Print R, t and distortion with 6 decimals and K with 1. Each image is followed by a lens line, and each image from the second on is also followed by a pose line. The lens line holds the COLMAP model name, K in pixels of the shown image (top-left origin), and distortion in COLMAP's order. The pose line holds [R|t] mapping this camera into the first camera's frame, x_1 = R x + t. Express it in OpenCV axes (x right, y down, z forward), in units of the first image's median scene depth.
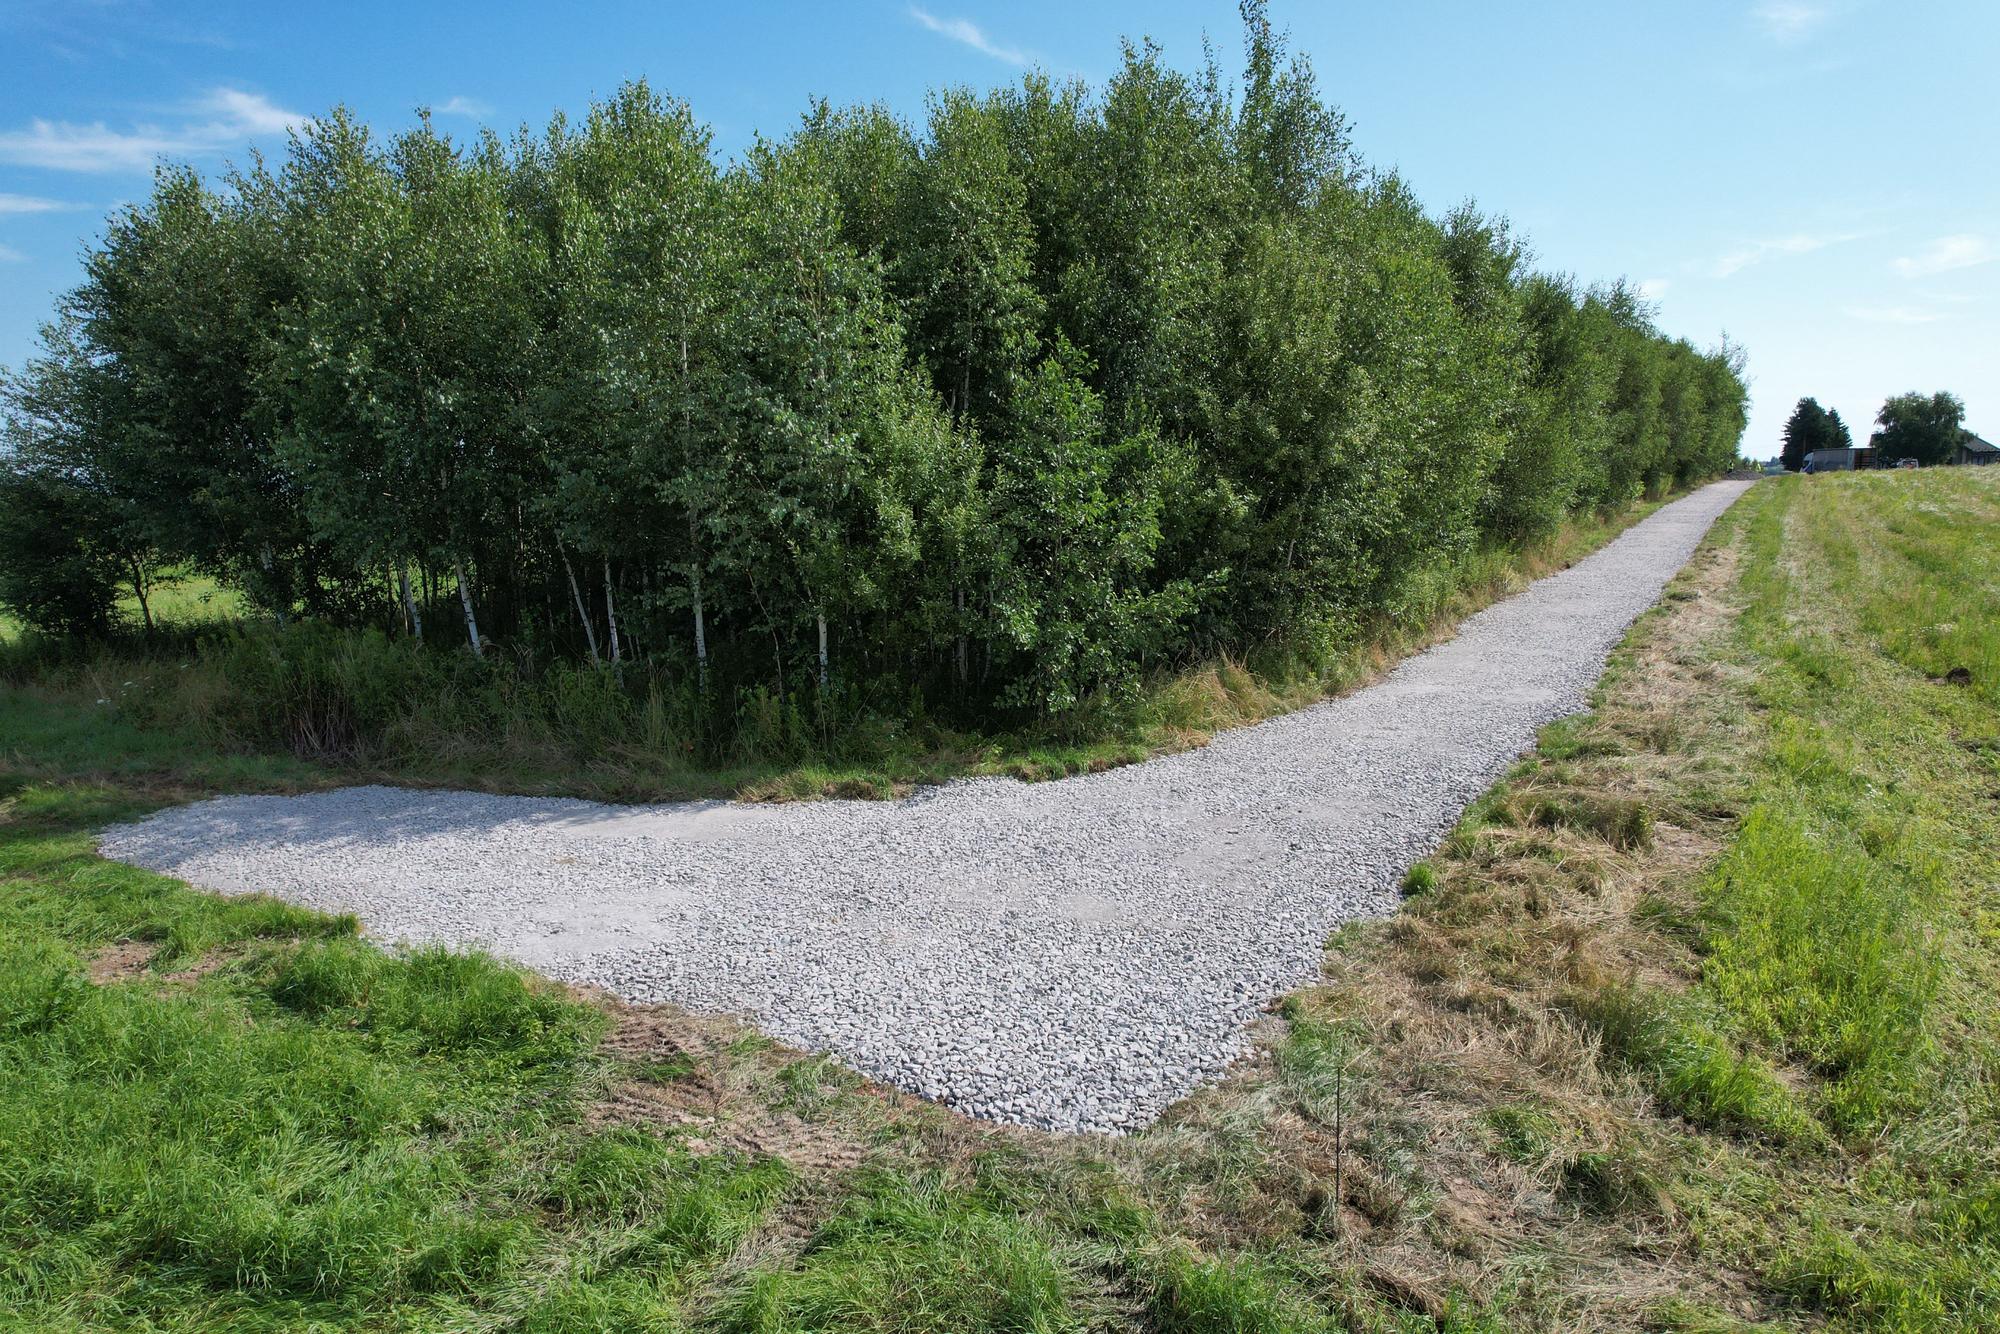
lens RADIAL K [[1216.0, 0, 1000.0], [0, 1216.0, 667.0], [0, 0, 1]] dist [0.001712, 0.003647]
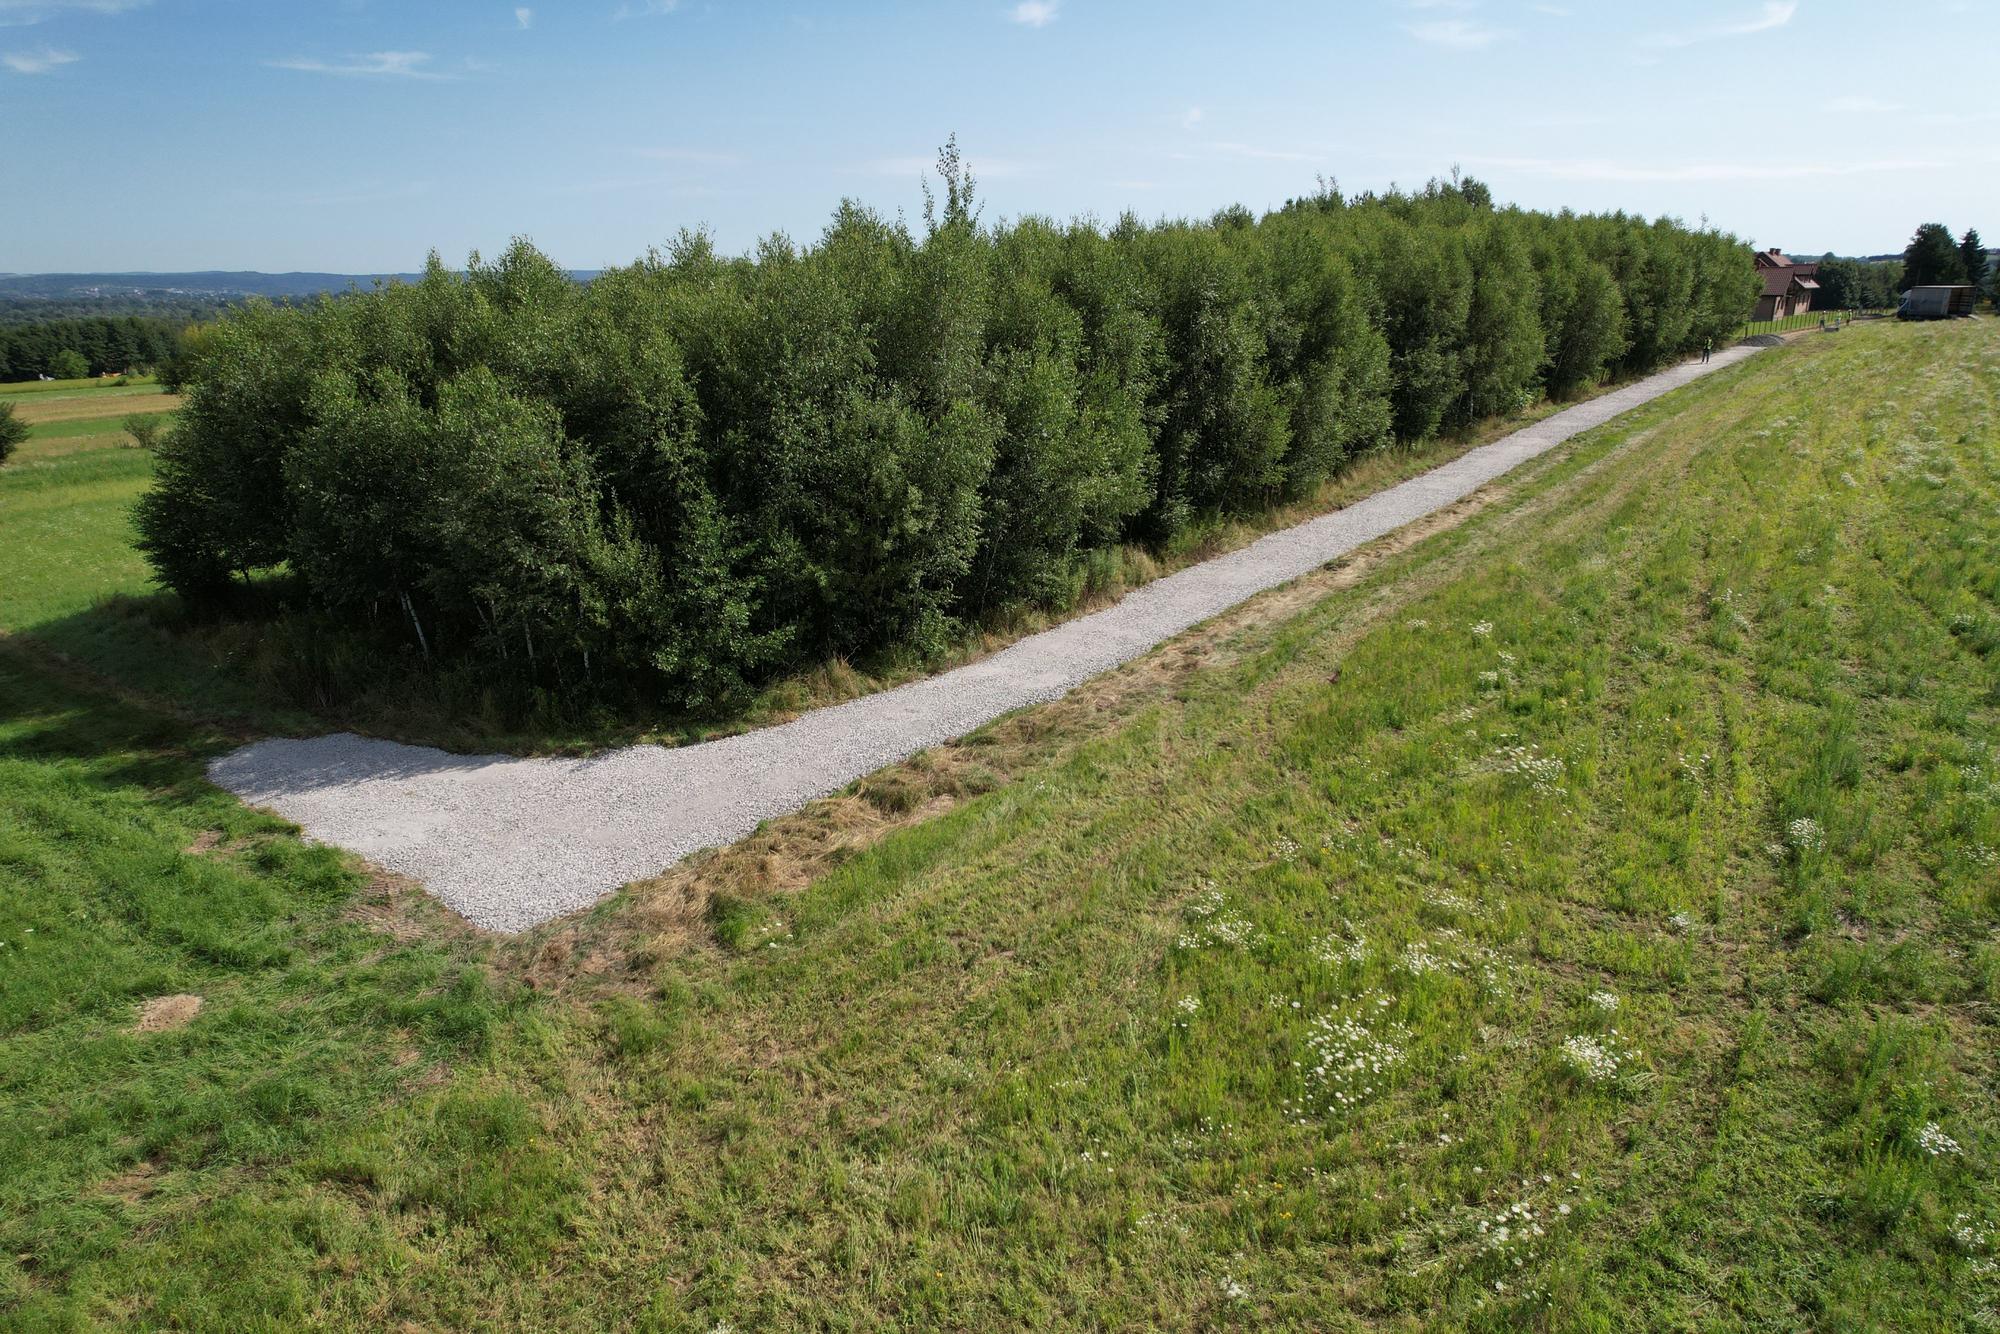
lens RADIAL K [[1216.0, 0, 1000.0], [0, 1216.0, 667.0], [0, 0, 1]] dist [0.001712, 0.003647]
pose [[0.993642, 0.025940, -0.109553, 0.730177], [-0.007555, 0.986263, 0.165010, -0.339579], [0.112328, -0.163134, 0.980189, -0.751445]]
